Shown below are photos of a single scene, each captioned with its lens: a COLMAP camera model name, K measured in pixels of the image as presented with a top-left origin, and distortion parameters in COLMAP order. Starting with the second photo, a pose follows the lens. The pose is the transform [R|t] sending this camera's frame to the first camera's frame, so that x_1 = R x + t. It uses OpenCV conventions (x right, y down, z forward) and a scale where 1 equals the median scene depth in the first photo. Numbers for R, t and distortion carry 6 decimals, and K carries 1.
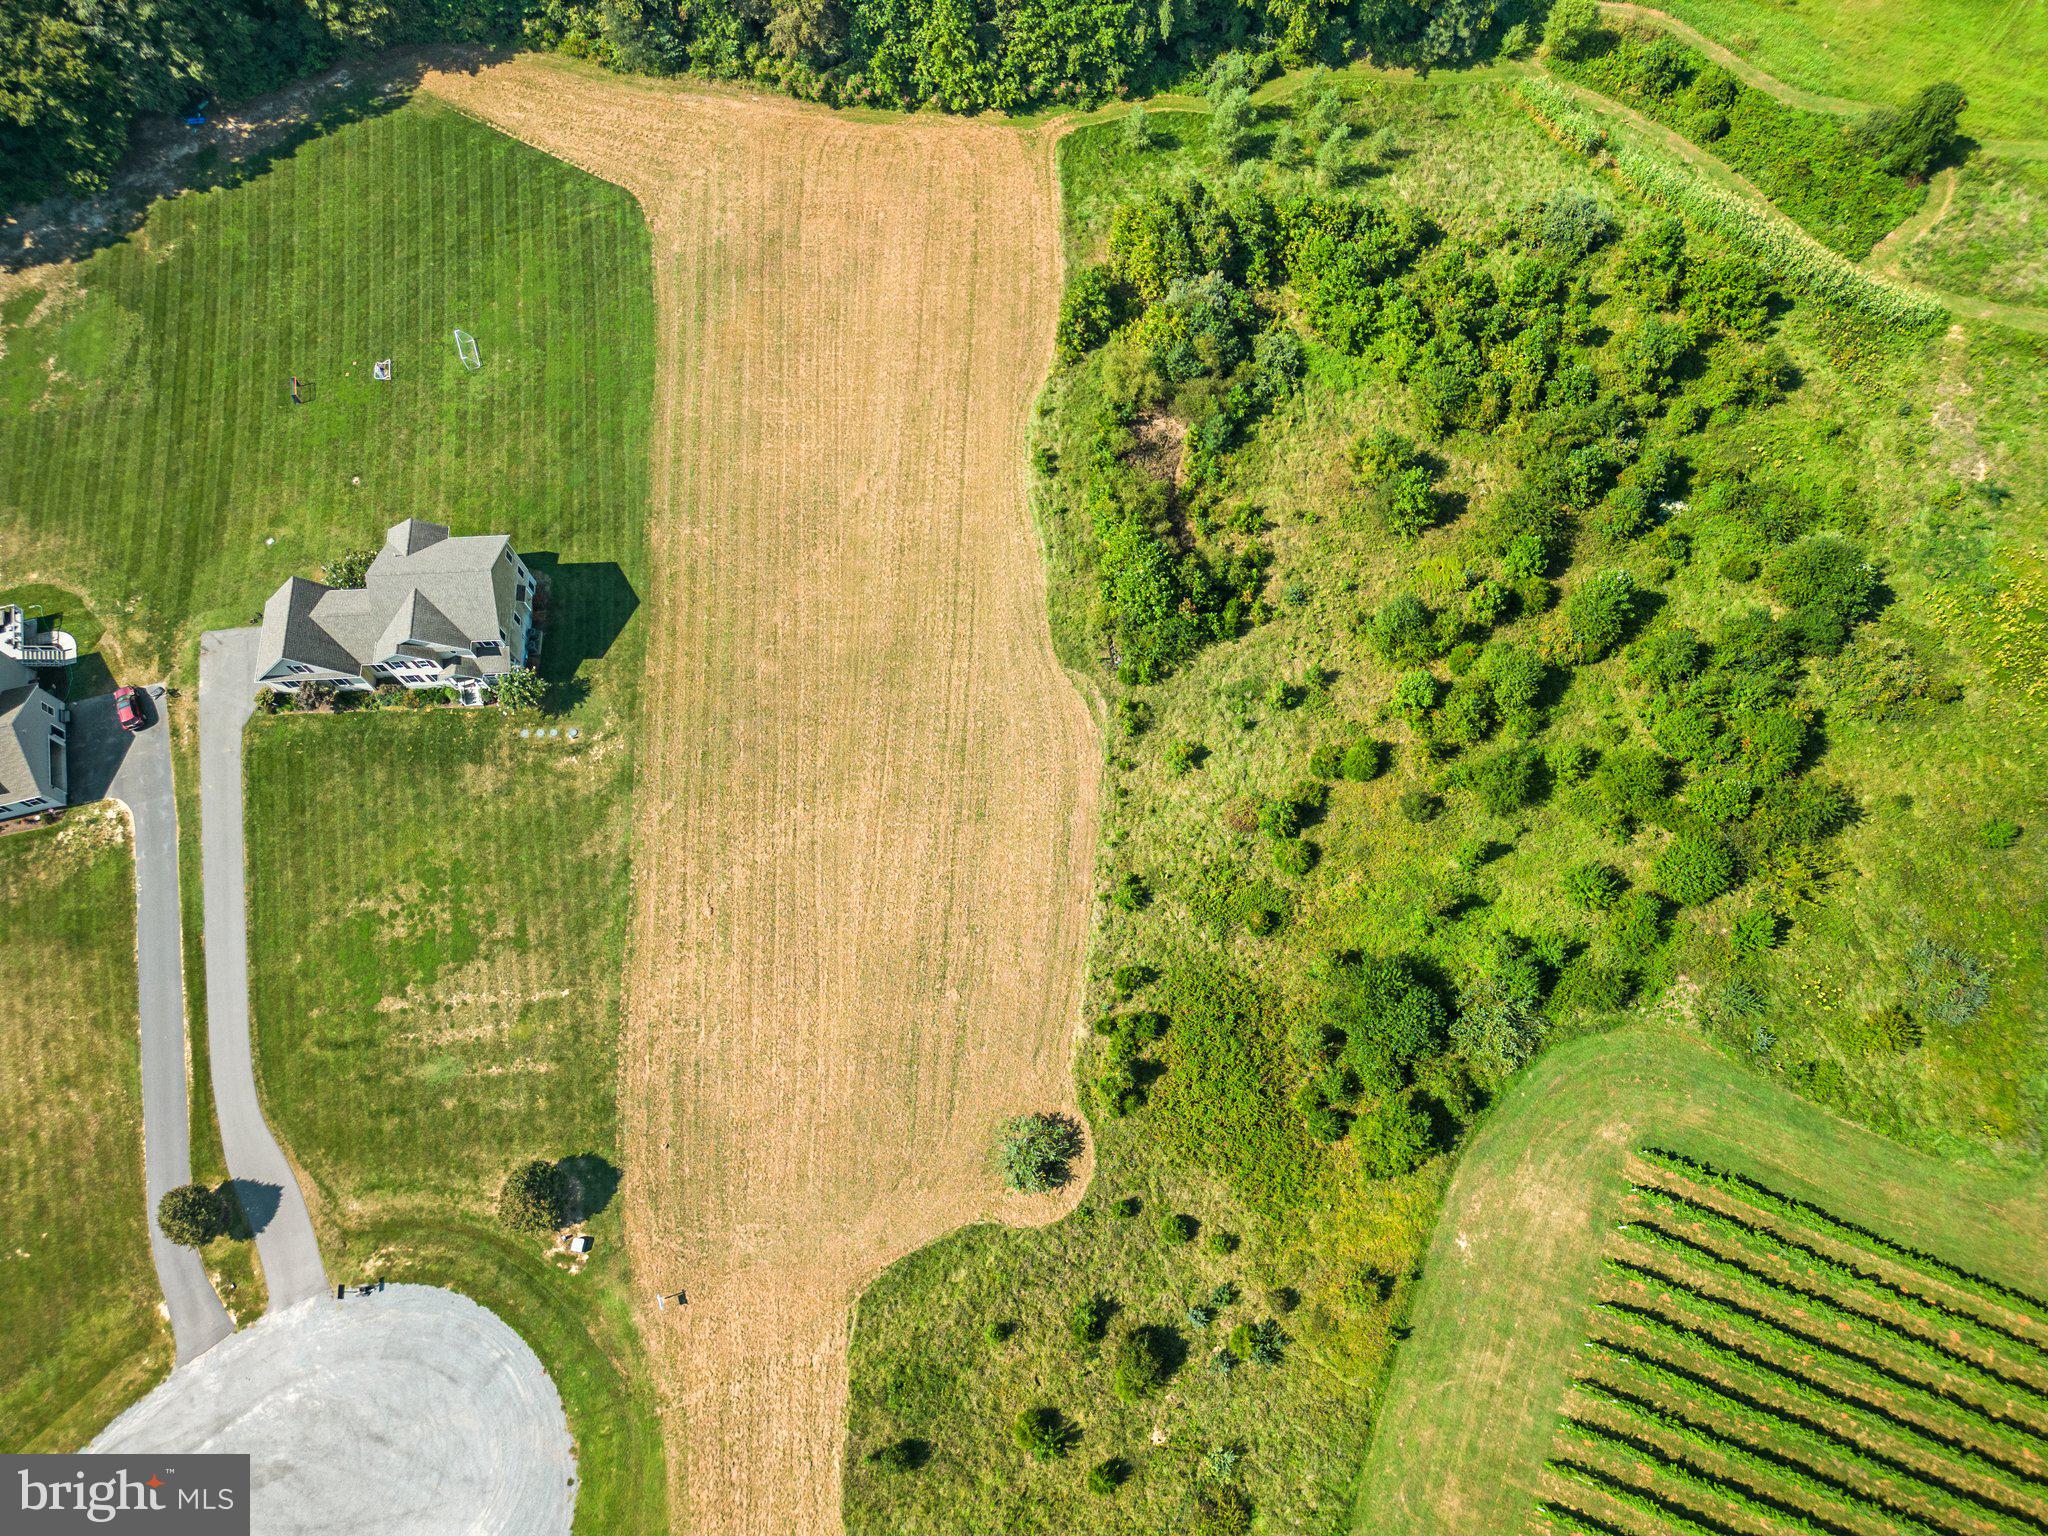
lens RADIAL K [[1431.0, 0, 1026.4], [0, 1431.0, 773.9], [0, 0, 1]] dist [0.052388, -0.048532]
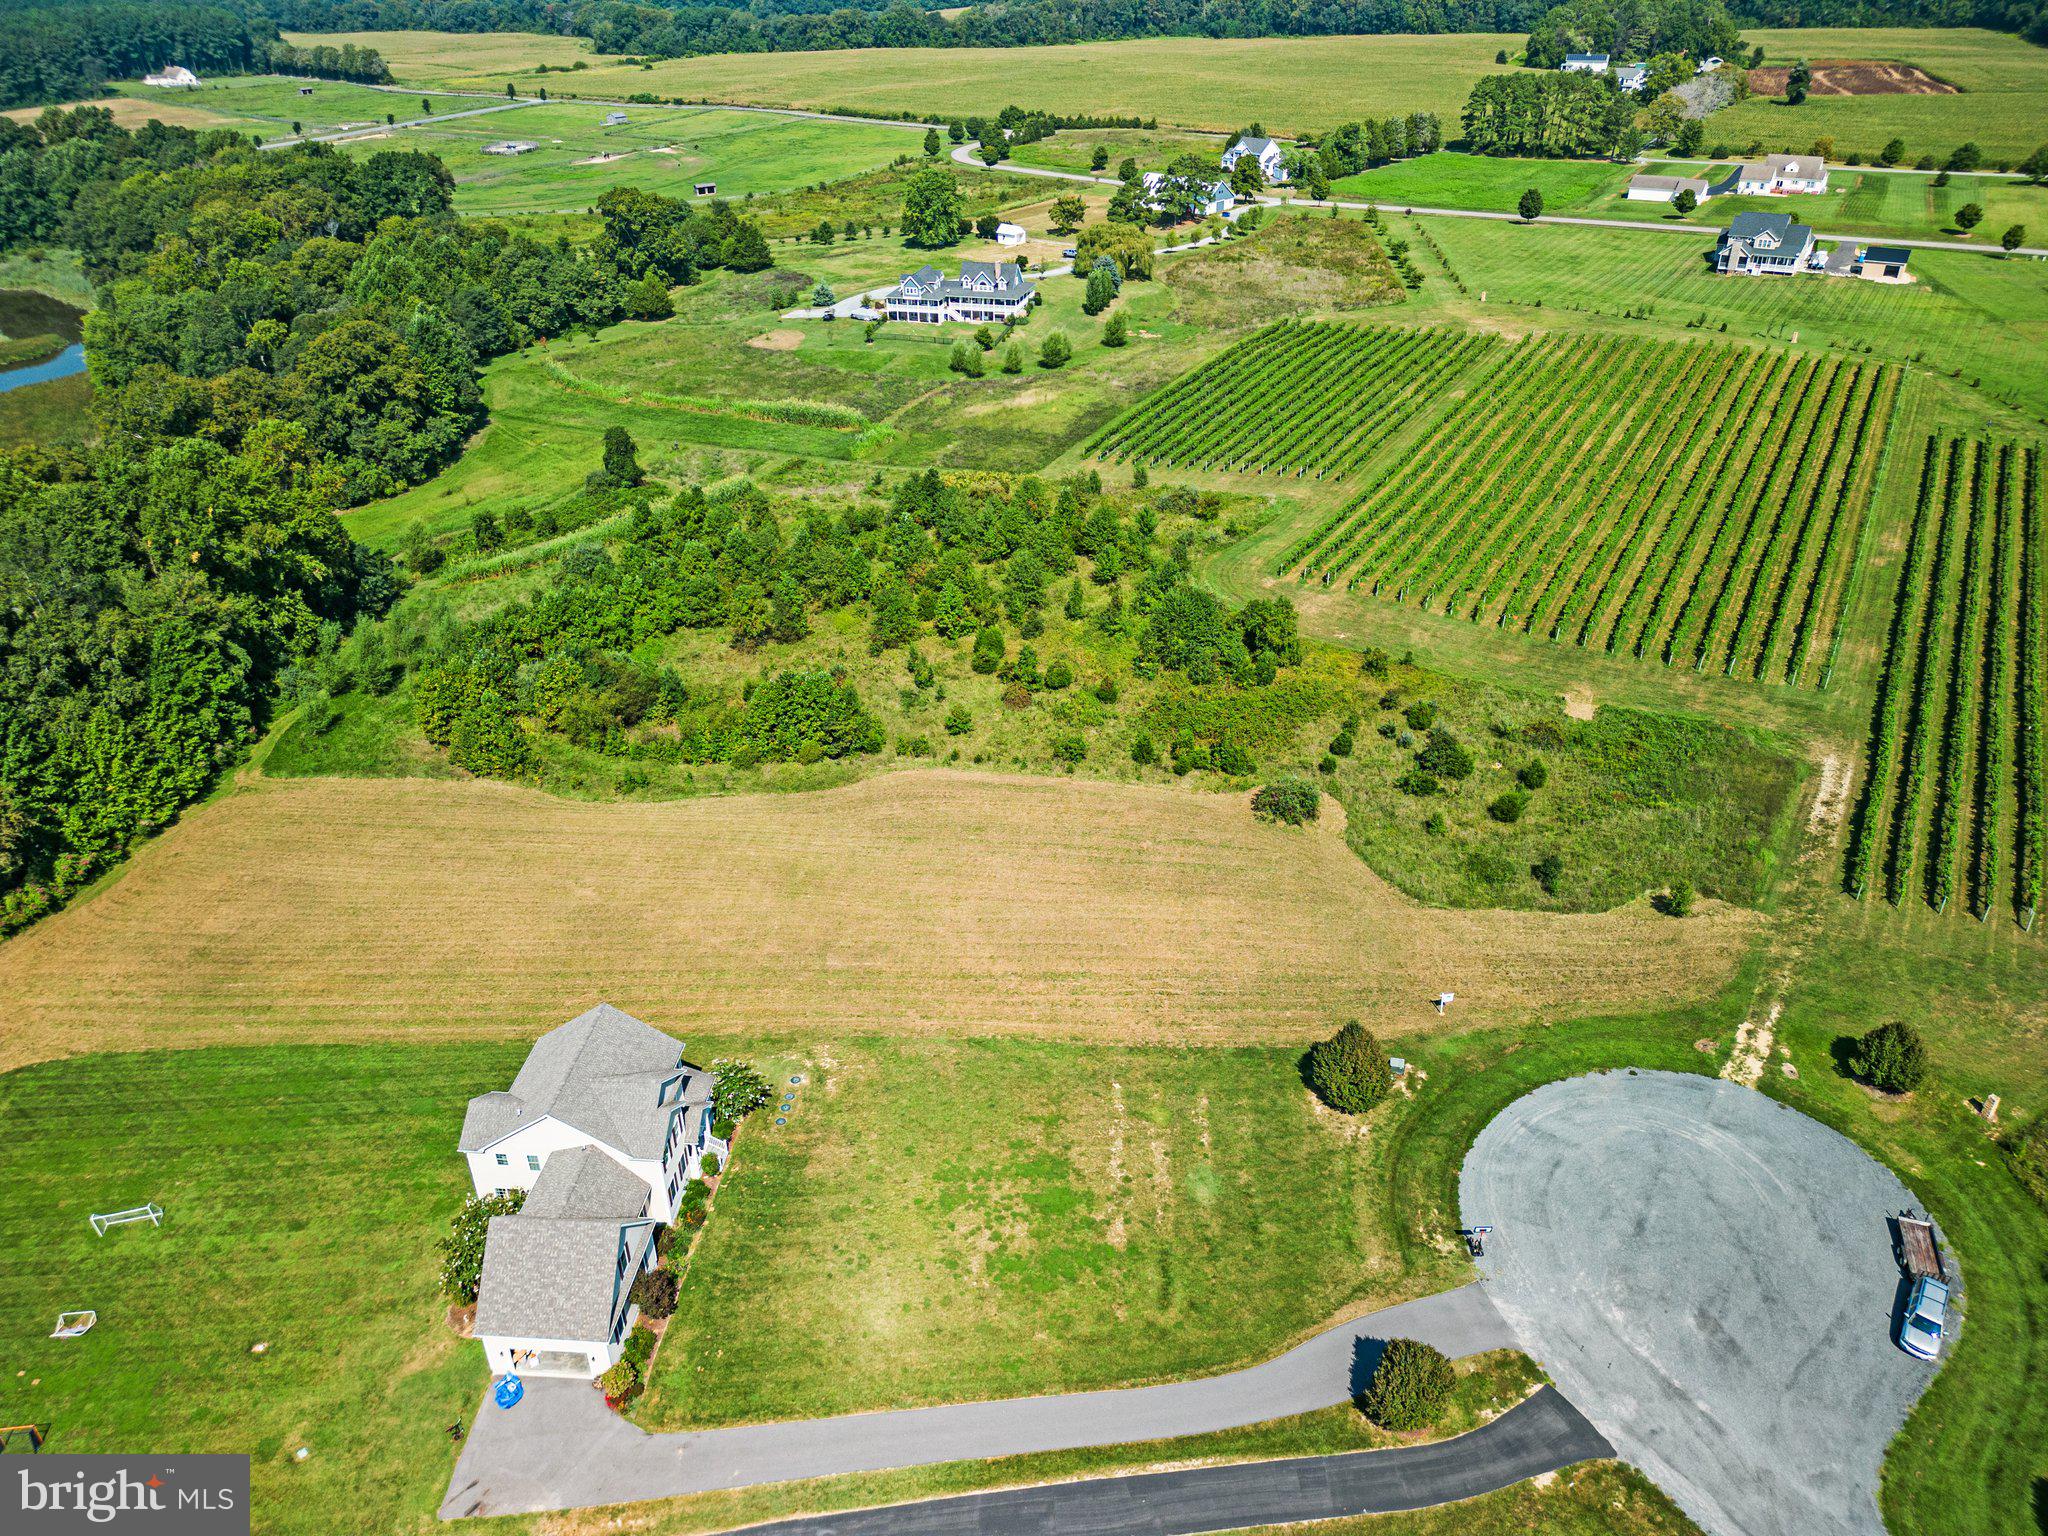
lens RADIAL K [[1447.0, 0, 1024.0], [0, 1447.0, 768.0], [0, 0, 1]] dist [0.064351, -0.051718]
pose [[0.126967, -0.483188, 0.866261, -0.939207], [0.938066, 0.342310, 0.053444, -0.012368], [-0.322353, 0.805825, 0.496724, 0.405411]]
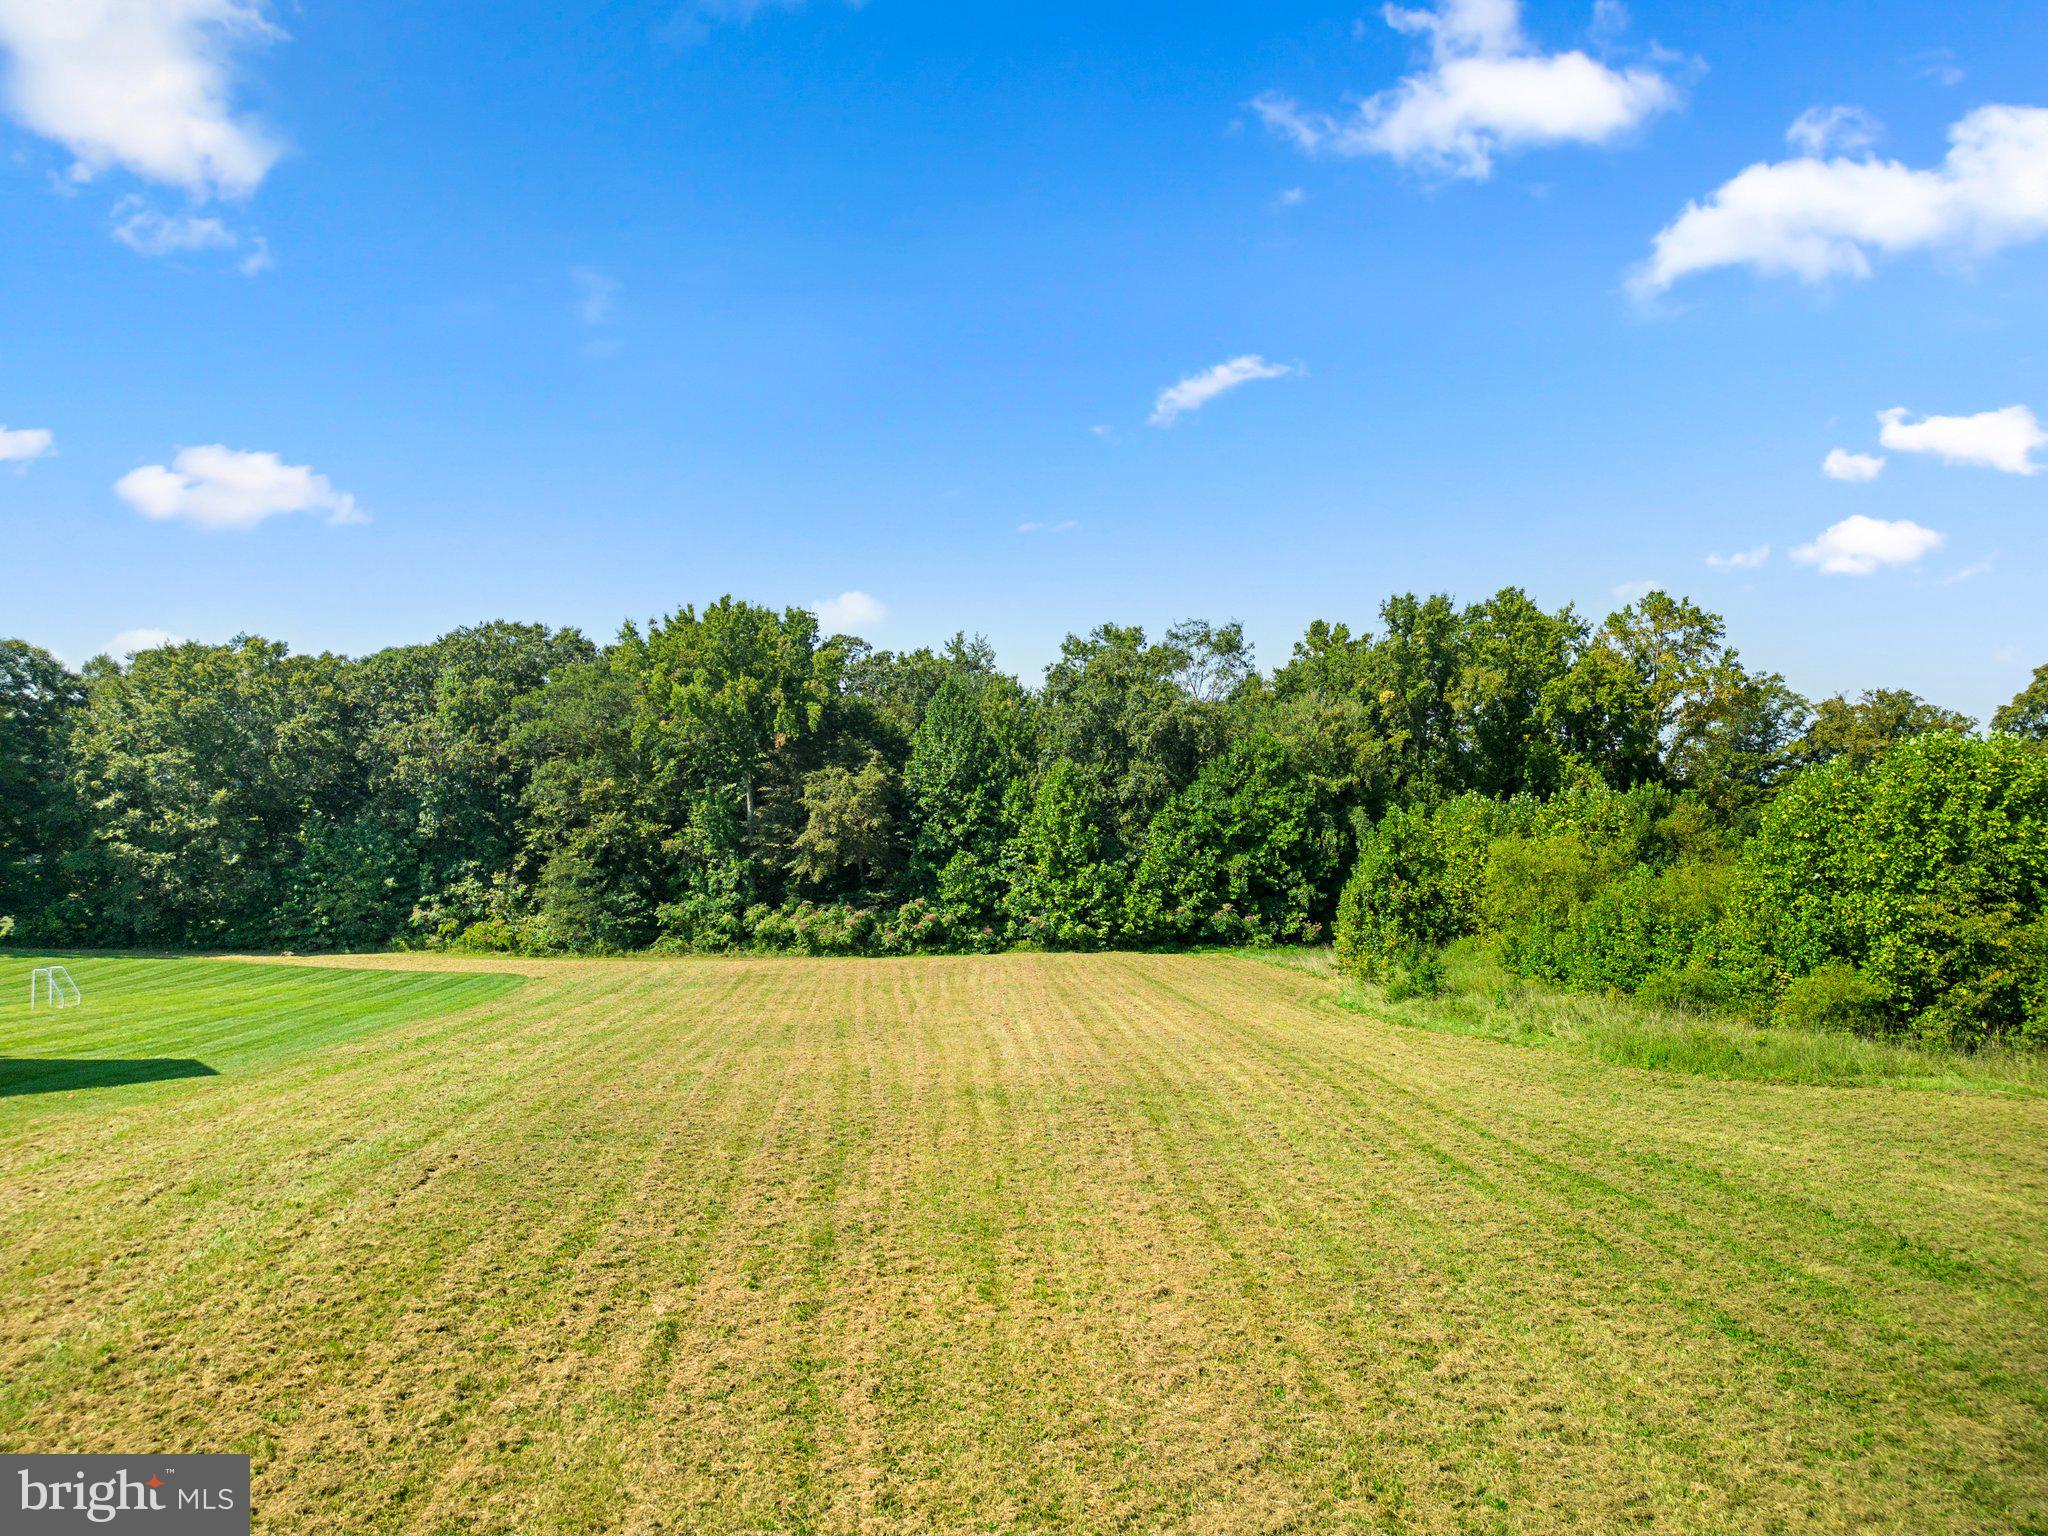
lens RADIAL K [[1423.0, 0, 1022.1], [0, 1423.0, 778.5], [0, 0, 1]] dist [0.138907, -0.234775]
pose [[0.997670, 0.012247, 0.067123, -0.136535], [0.060075, 0.308741, -0.949247, 0.148865], [-0.032349, 0.951067, 0.307286, 0.896770]]
